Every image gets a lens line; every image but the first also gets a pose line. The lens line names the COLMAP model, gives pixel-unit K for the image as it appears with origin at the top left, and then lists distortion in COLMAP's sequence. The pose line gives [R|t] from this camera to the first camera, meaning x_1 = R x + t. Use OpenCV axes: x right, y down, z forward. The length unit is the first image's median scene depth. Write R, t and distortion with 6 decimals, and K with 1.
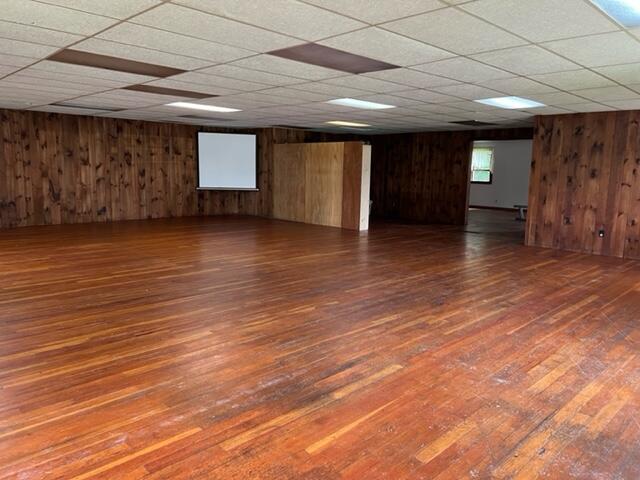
lens RADIAL K [[488.0, 0, 320.0], [0, 488.0, 240.0], [0, 0, 1]] dist [0.076659, -0.097654]
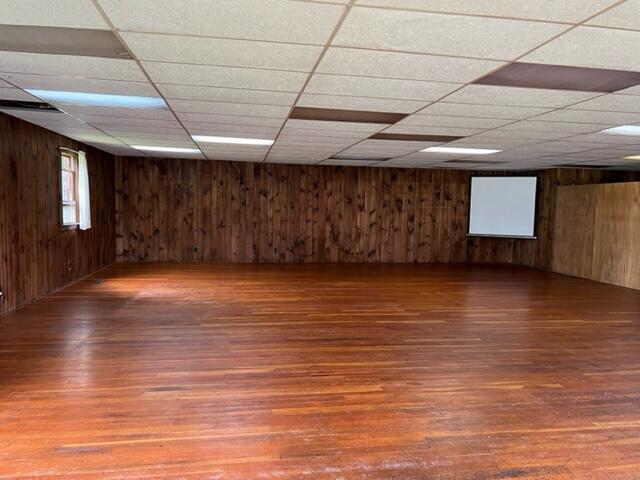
lens RADIAL K [[488.0, 0, 320.0], [0, 488.0, 240.0], [0, 0, 1]] dist [0.076659, -0.097654]
pose [[0.813566, 0.036697, -0.580314, 0.085228], [-0.091313, 0.993687, -0.065178, -0.006894], [0.574258, 0.106017, 0.811781, 0.066309]]
